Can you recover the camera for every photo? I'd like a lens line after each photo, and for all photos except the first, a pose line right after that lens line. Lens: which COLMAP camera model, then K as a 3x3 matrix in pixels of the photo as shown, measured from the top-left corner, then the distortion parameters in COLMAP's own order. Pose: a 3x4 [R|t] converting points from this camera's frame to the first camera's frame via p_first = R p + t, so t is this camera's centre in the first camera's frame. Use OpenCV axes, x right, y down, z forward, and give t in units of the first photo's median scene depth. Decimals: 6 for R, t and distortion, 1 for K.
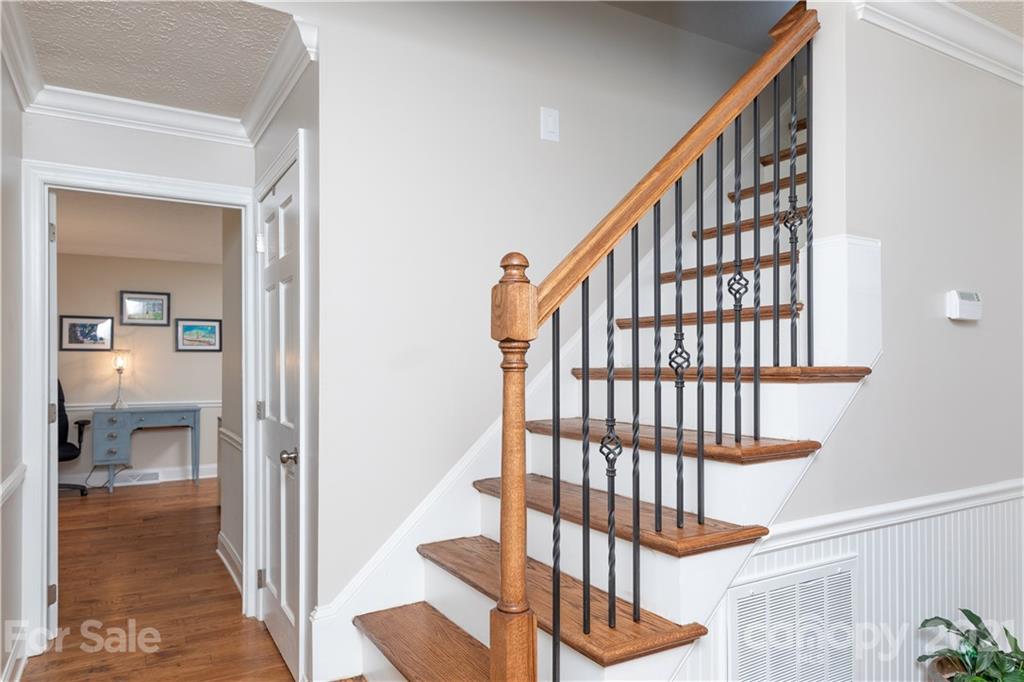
lens RADIAL K [[694.9, 0, 517.6], [0, 694.9, 344.9], [0, 0, 1]] dist [0.016510, -0.012311]
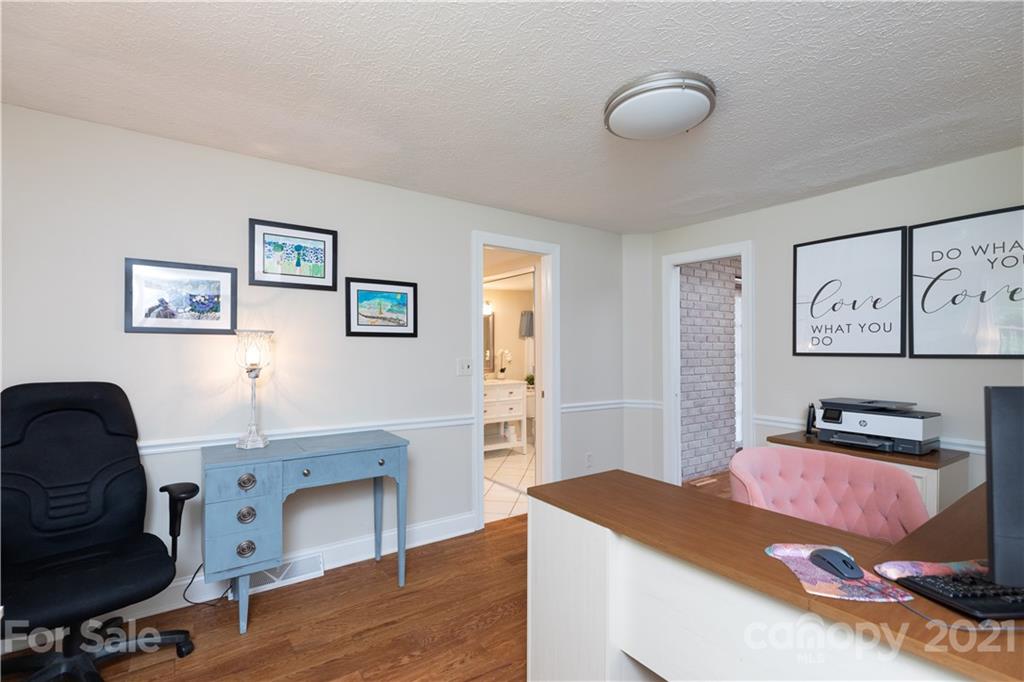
lens RADIAL K [[458.9, 0, 505.5], [0, 458.9, 351.3], [0, 0, 1]] dist [-0.001025, -0.000577]
pose [[0.996427, -0.008547, 0.084029, -0.396041], [0.007761, 0.999923, 0.009686, 0.019514], [-0.084105, -0.008999, 0.996416, 0.622643]]
